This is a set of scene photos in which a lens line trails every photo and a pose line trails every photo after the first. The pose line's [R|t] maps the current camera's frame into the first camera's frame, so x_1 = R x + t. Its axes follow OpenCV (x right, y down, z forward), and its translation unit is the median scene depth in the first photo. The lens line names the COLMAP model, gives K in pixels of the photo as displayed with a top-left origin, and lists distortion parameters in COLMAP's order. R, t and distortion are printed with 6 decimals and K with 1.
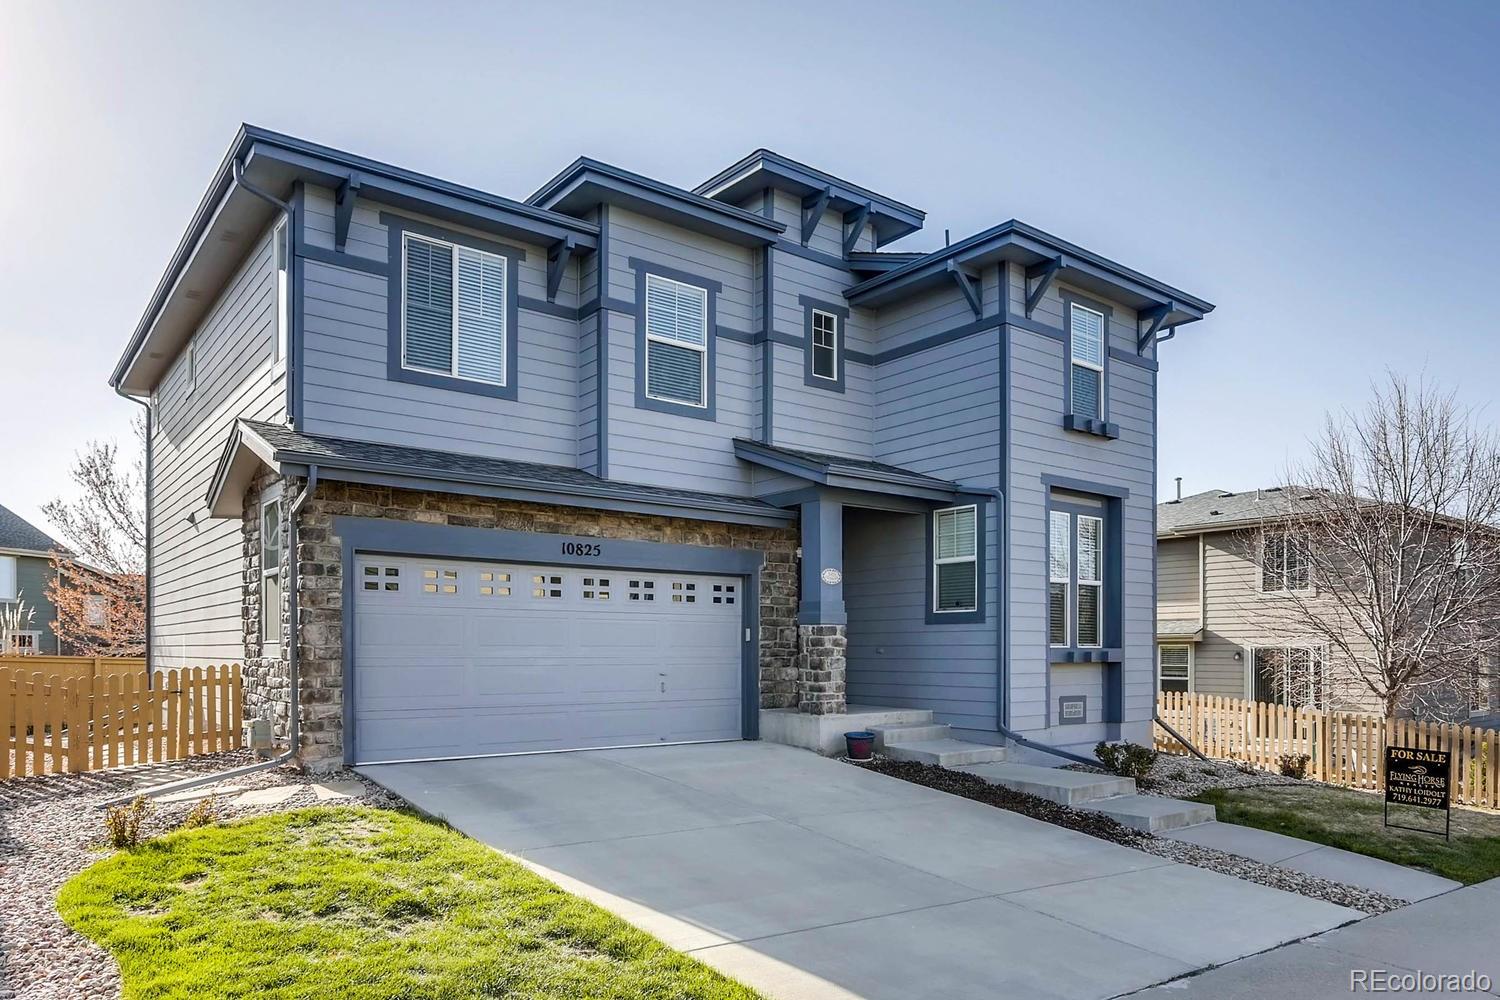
lens RADIAL K [[1008.4, 0, 764.9], [0, 1008.4, 654.9], [0, 0, 1]] dist [-0.004103, 0.002690]
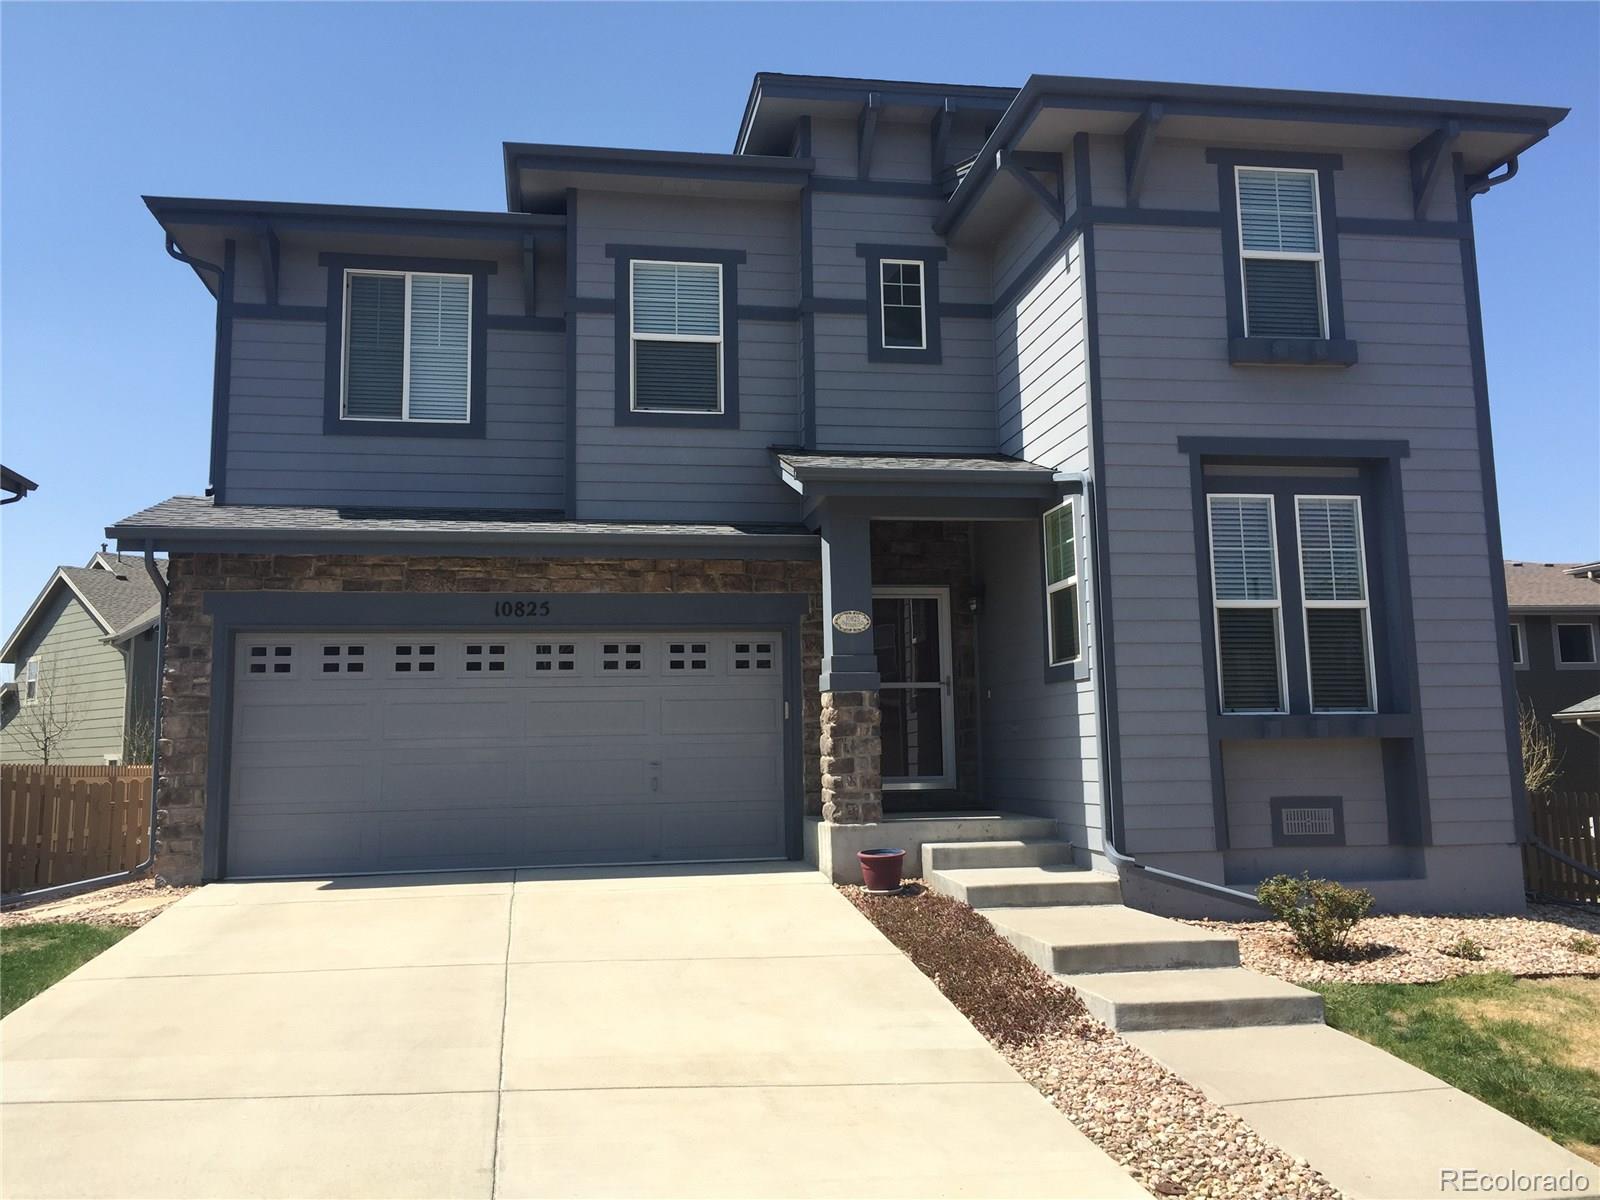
lens RADIAL K [[1344.6, 0, 788.9], [0, 1344.6, 566.8], [0, 0, 1]] dist [0.072384, -0.005061]
pose [[0.872516, -0.085705, -0.481009, 0.471829], [0.017811, 0.989420, -0.143983, 0.017973], [0.488260, 0.117060, 0.864812, 0.158306]]
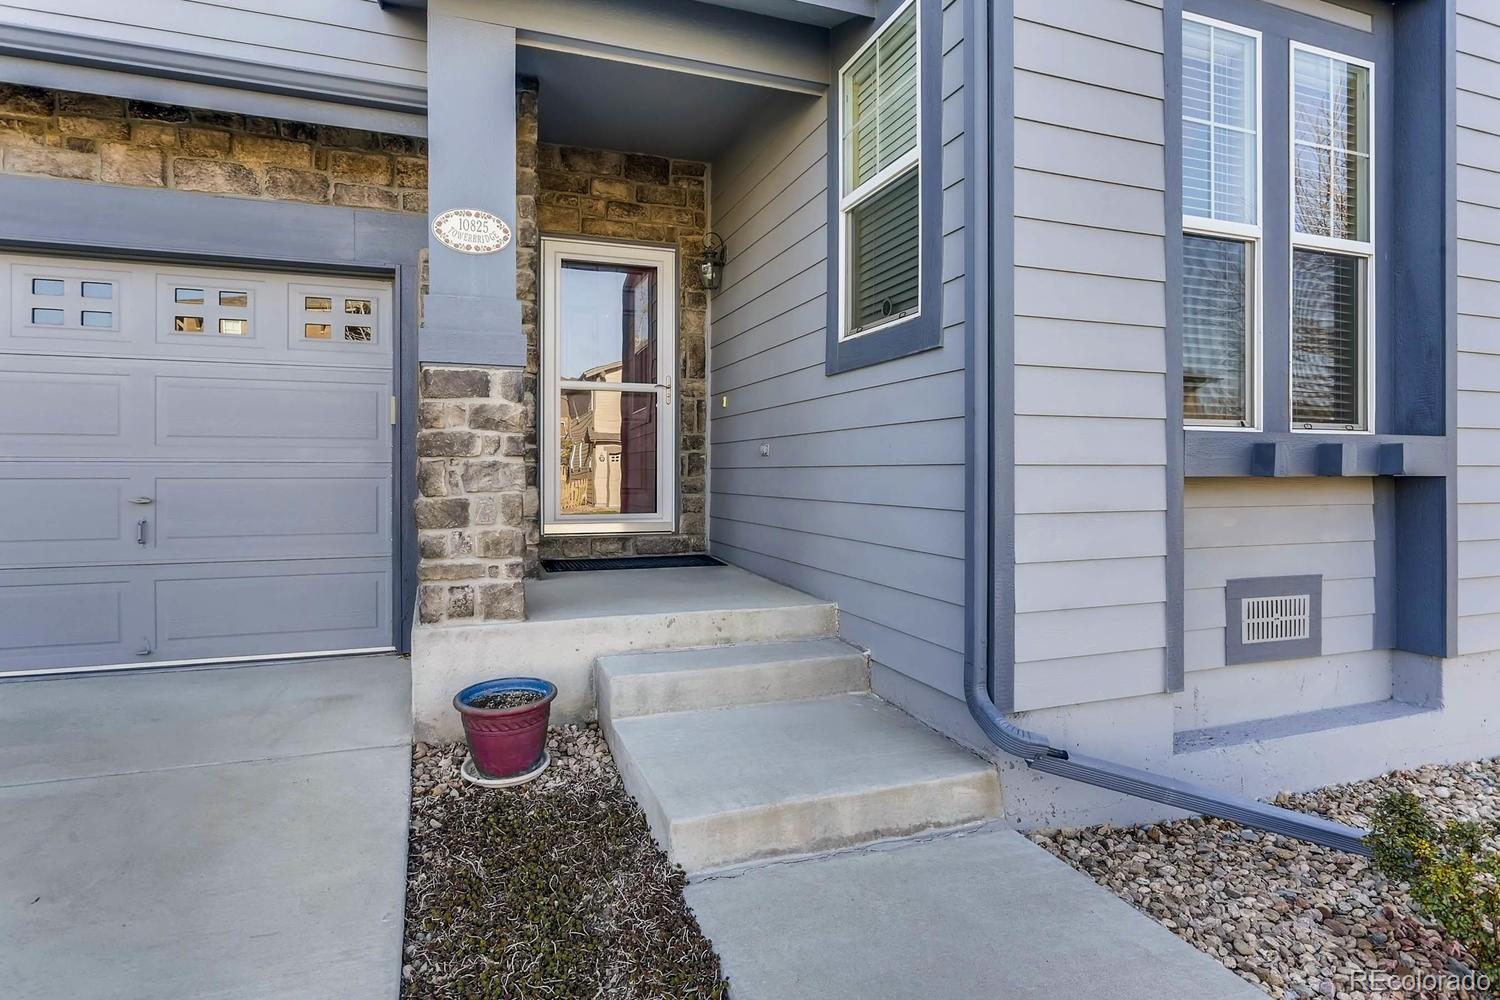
lens RADIAL K [[779.6, 0, 736.4], [0, 779.6, 466.6], [0, 0, 1]] dist [-0.000035, 0.000200]
pose [[0.947277, -0.001047, -0.320413, 0.236856], [-0.001319, 0.999973, -0.007167, 0.006516], [0.320412, 0.007212, 0.947251, 0.753125]]
